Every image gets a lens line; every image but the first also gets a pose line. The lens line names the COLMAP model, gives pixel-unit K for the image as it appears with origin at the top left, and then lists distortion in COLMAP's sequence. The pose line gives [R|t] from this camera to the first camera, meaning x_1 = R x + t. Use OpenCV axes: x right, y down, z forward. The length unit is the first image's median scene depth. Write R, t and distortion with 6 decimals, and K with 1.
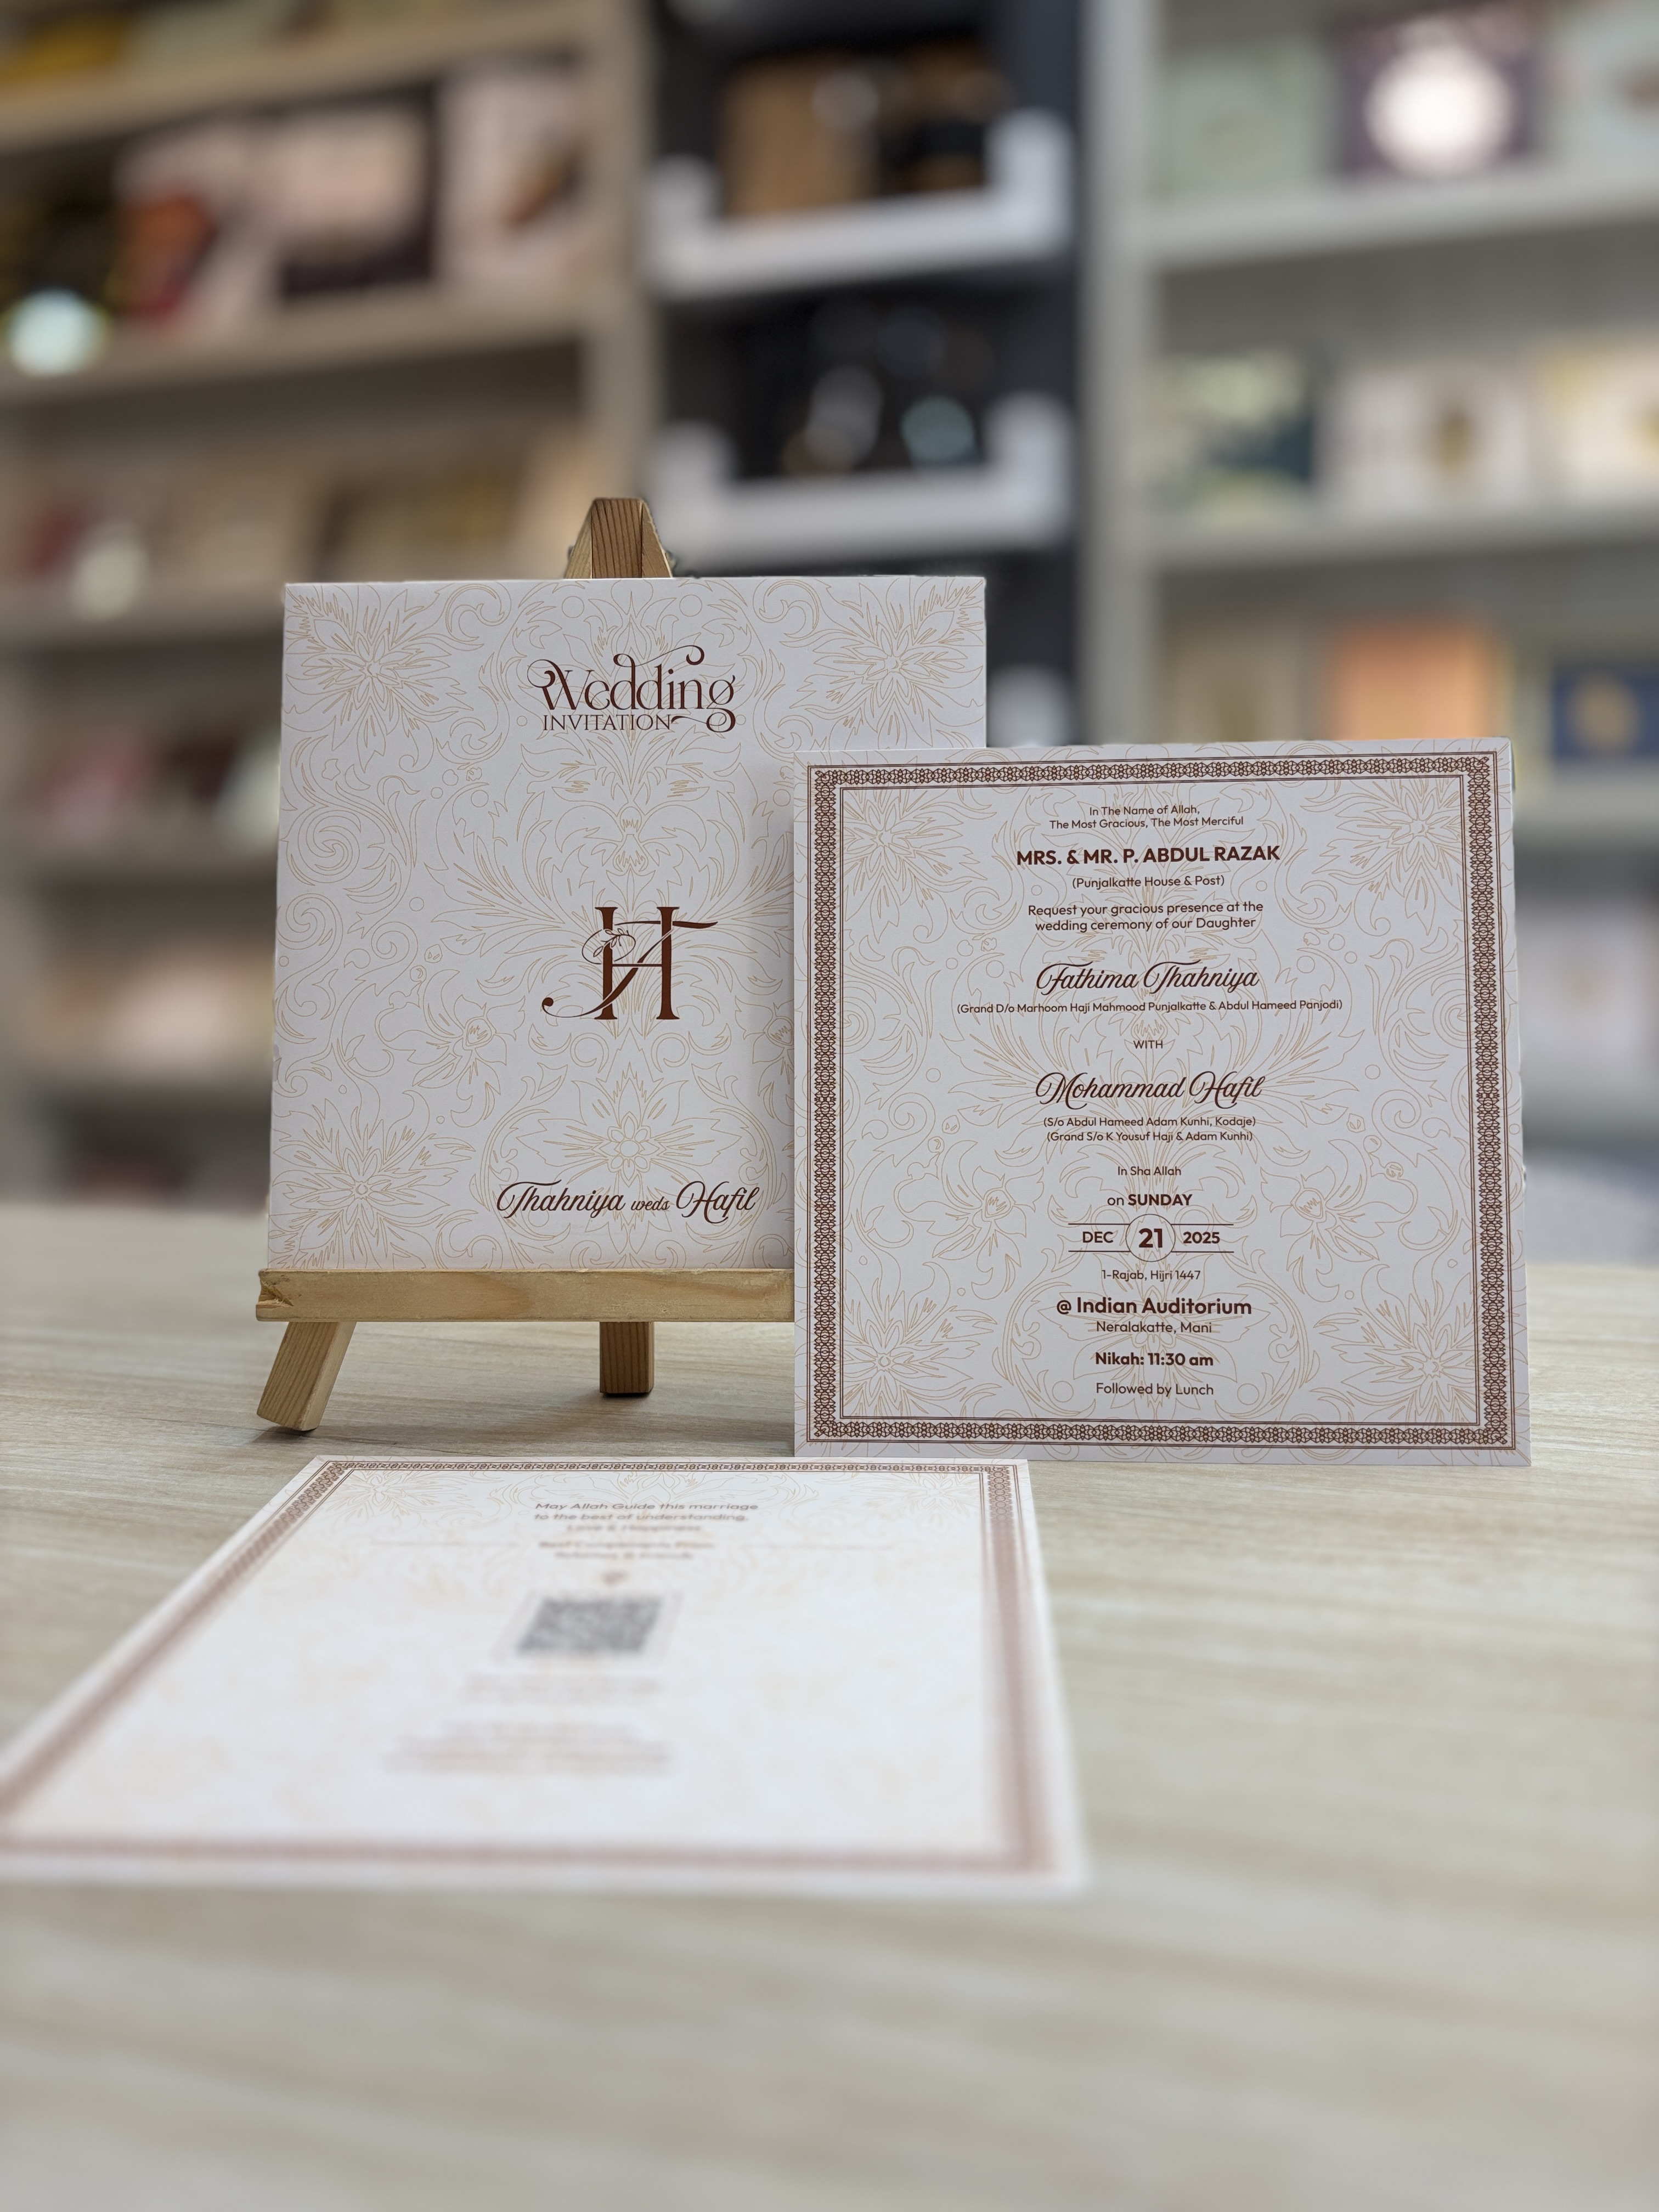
lens RADIAL K [[1691.7, 0, 829.5], [0, 1691.7, 1106.0], [0, 0, 1]] dist [0.008591, -0.005527]
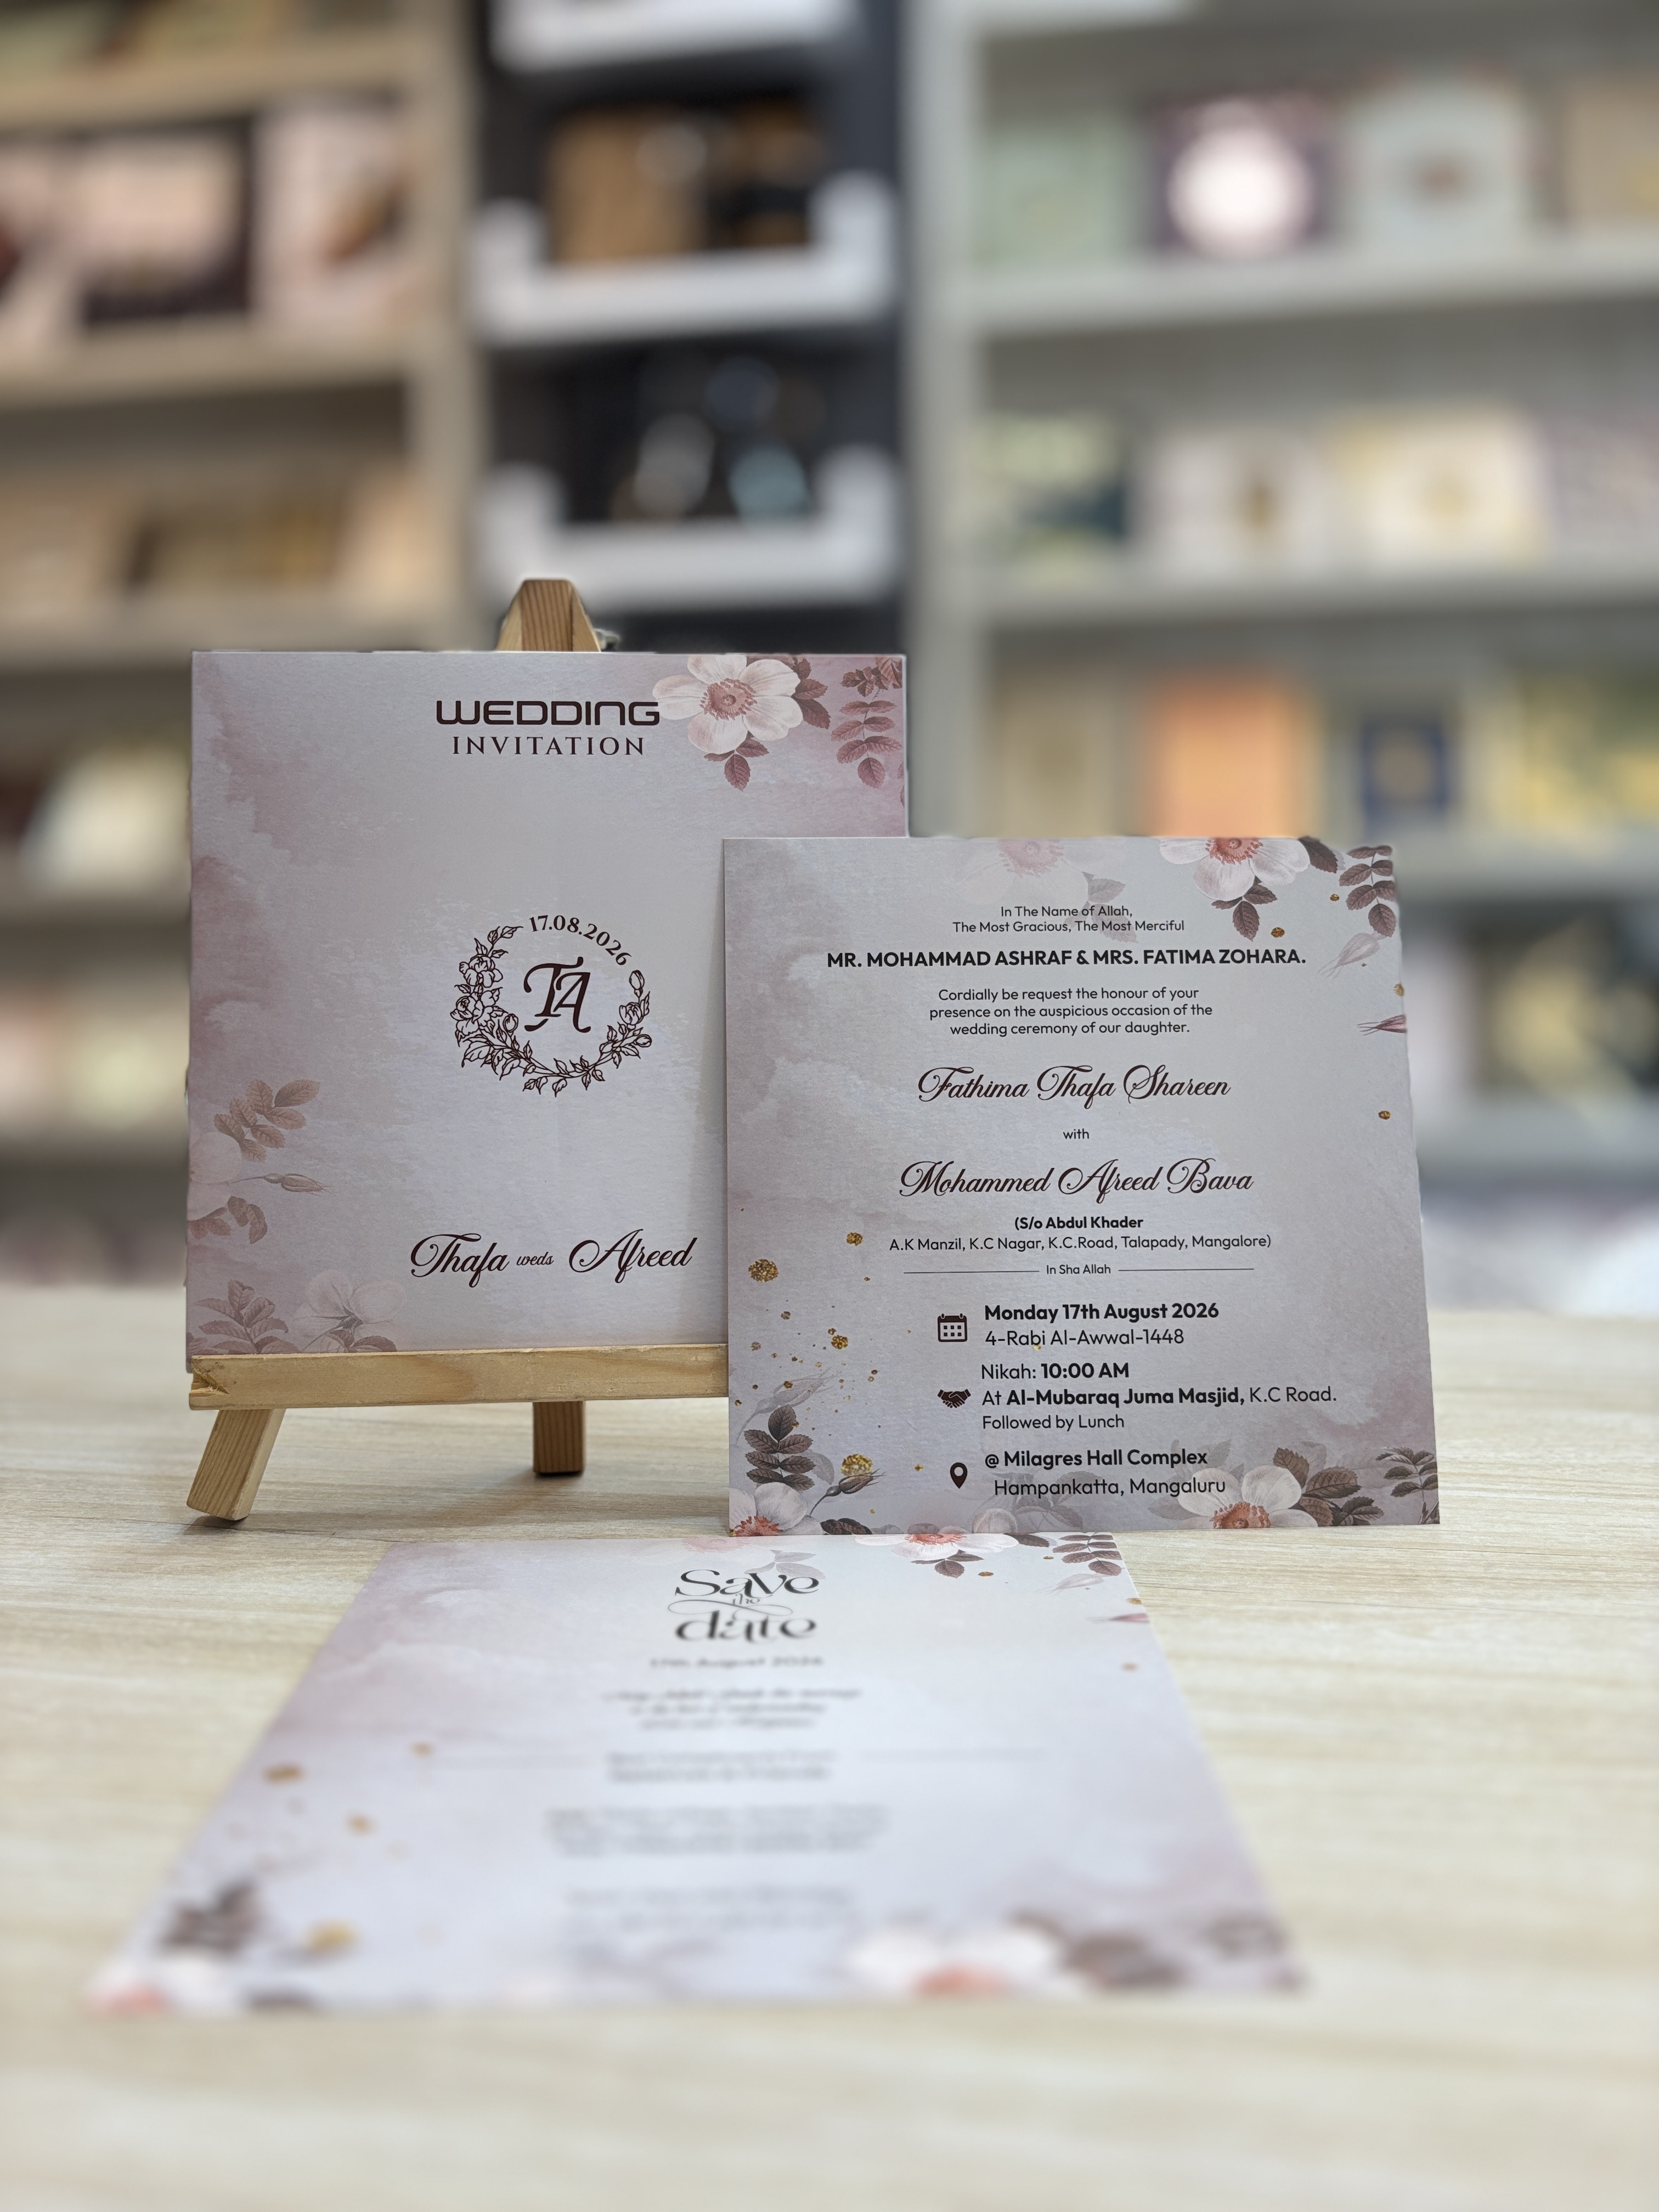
lens RADIAL K [[1689.9, 0, 824.4], [0, 1689.9, 1120.8], [0, 0, 1]] dist [-0.004018, 0.001870]
pose [[0.993527, -0.012767, 0.112877, -0.069621], [0.014099, 0.999840, -0.011008, -0.020729], [-0.112719, 0.012529, 0.993548, -0.001696]]
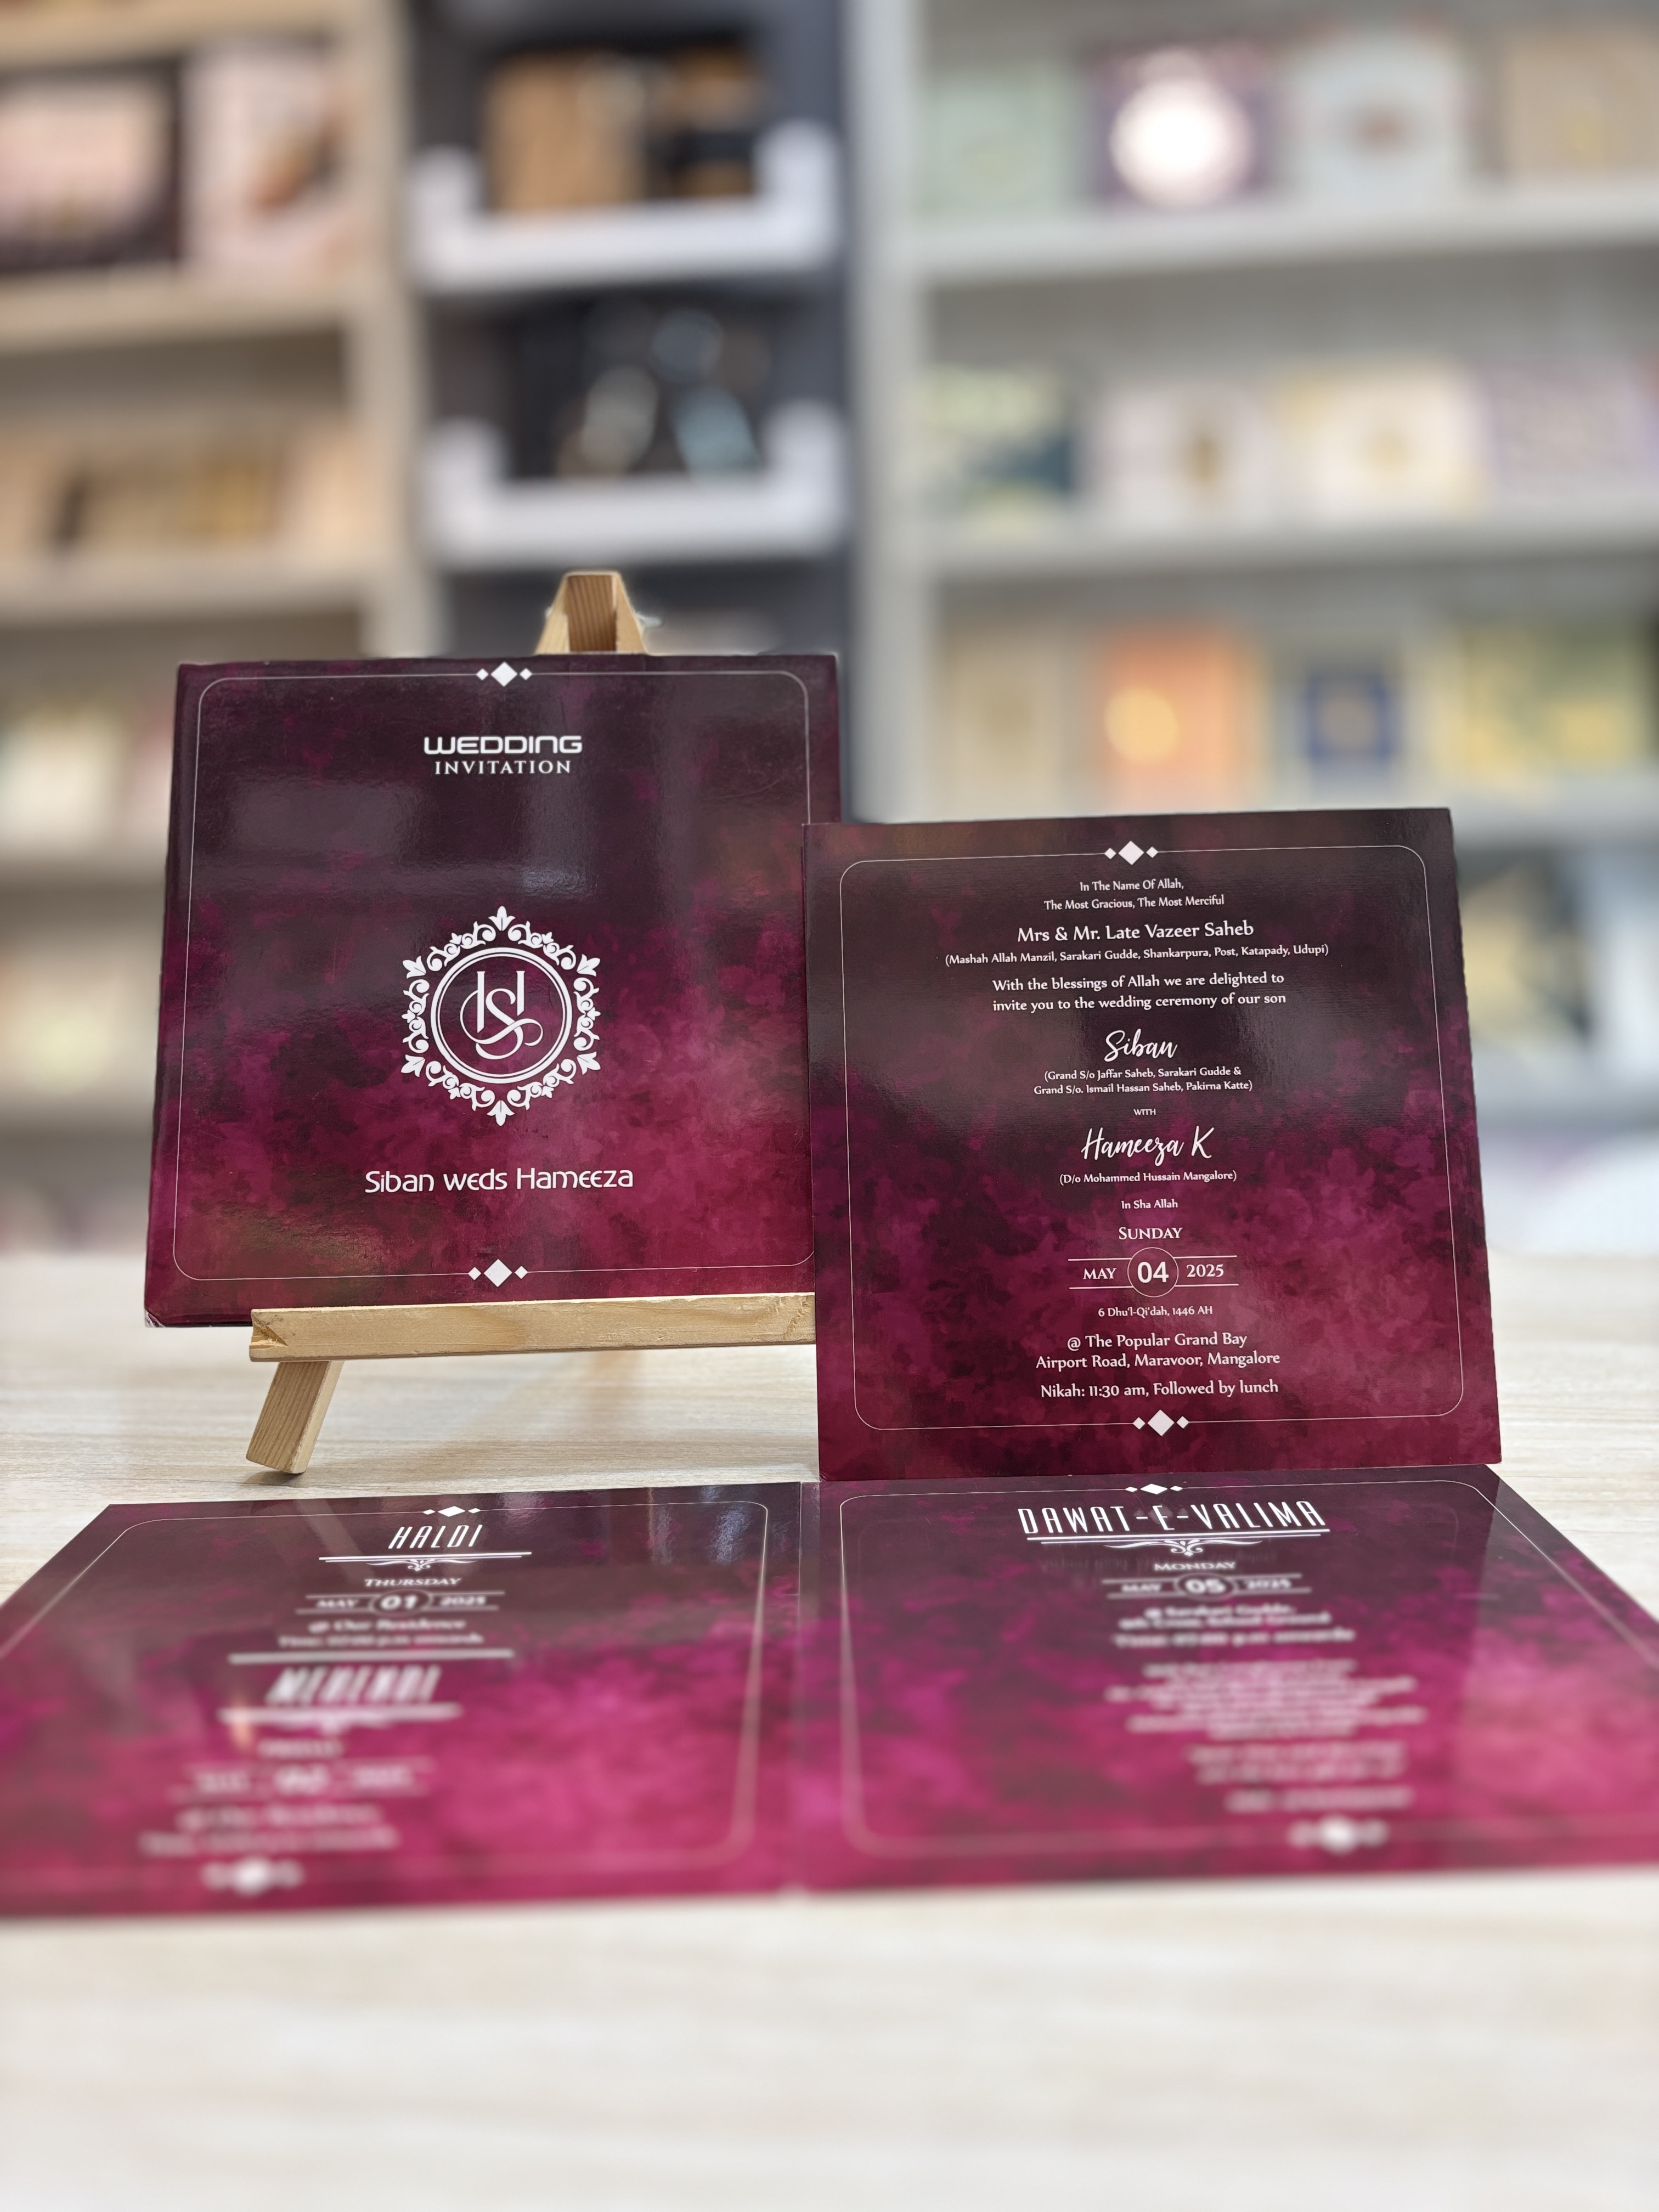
lens RADIAL K [[1683.3, 0, 819.4], [0, 1683.3, 1137.5], [0, 0, 1]] dist [0.003539, -0.022777]
pose [[0.988240, -0.034385, 0.148994, -0.123963], [0.030938, 0.999199, 0.025393, -0.021296], [-0.149748, -0.020485, 0.988512, -0.013749]]
